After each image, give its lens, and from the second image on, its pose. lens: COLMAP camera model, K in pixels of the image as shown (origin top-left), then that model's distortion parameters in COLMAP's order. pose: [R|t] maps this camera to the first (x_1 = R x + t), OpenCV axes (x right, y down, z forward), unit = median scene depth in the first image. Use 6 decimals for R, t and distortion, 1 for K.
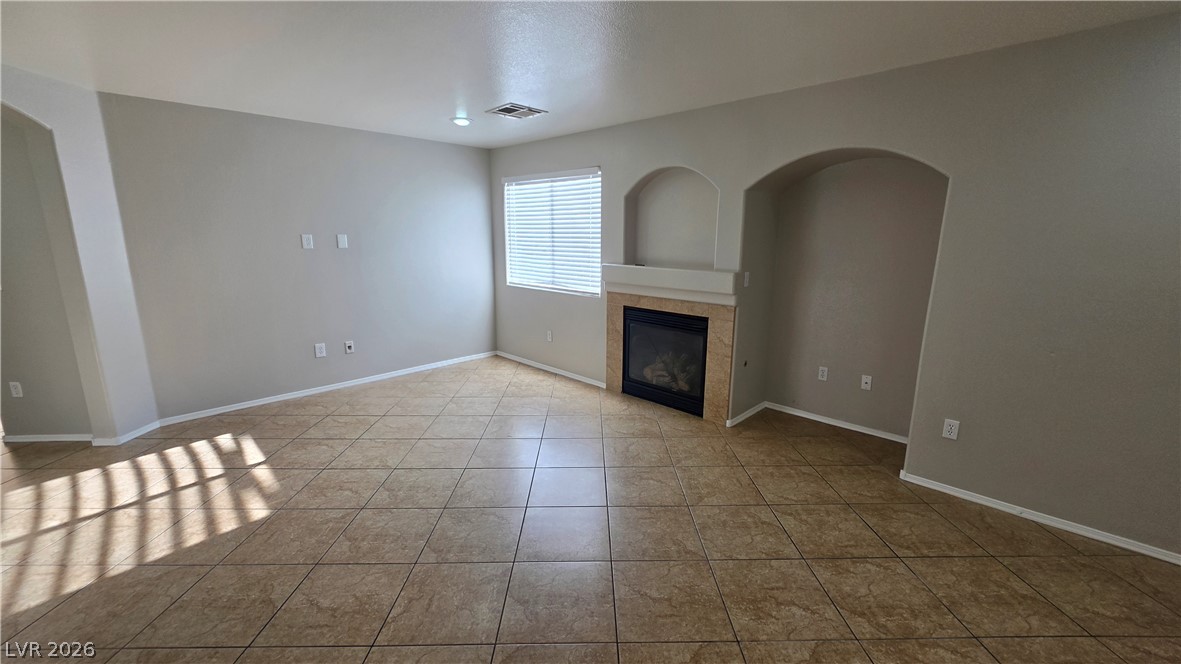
lens RADIAL K [[476.1, 0, 592.2], [0, 476.1, 326.8], [0, 0, 1]] dist [-0.001603, -0.000396]
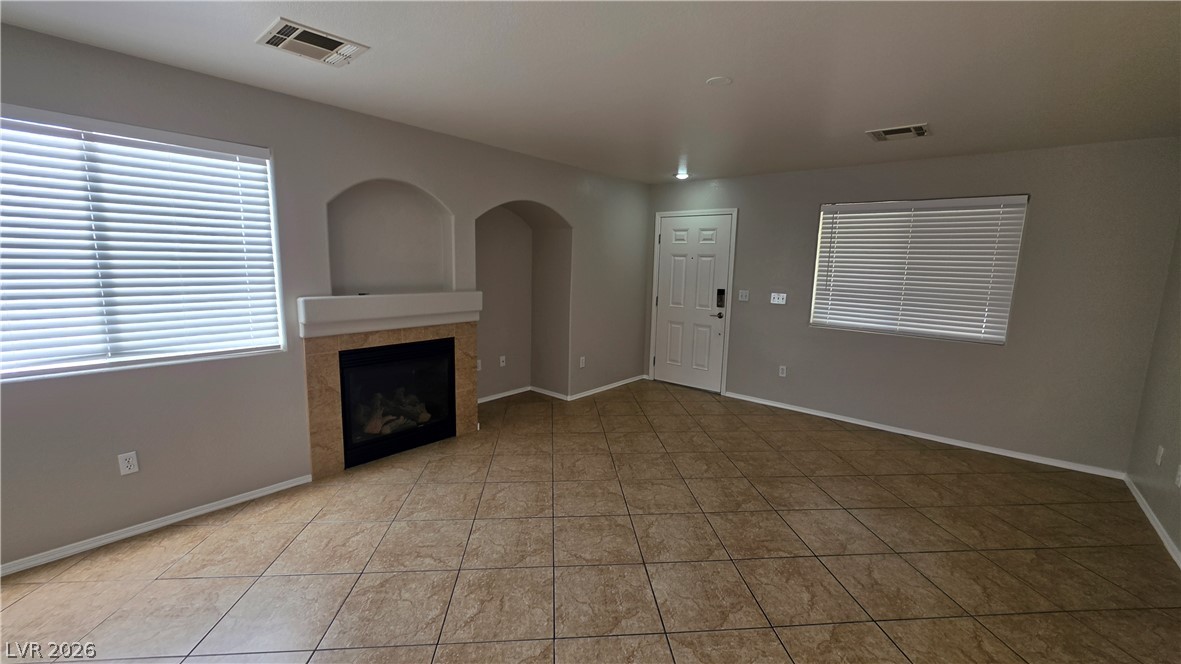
lens RADIAL K [[473.7, 0, 594.7], [0, 473.7, 336.7], [0, 0, 1]] dist [-0.000257, 0.000148]
pose [[-0.076142, -0.167019, 0.983009, -0.751075], [0.166146, 0.969963, 0.177672, -0.145223], [-0.983157, 0.176851, -0.046105, 0.708259]]
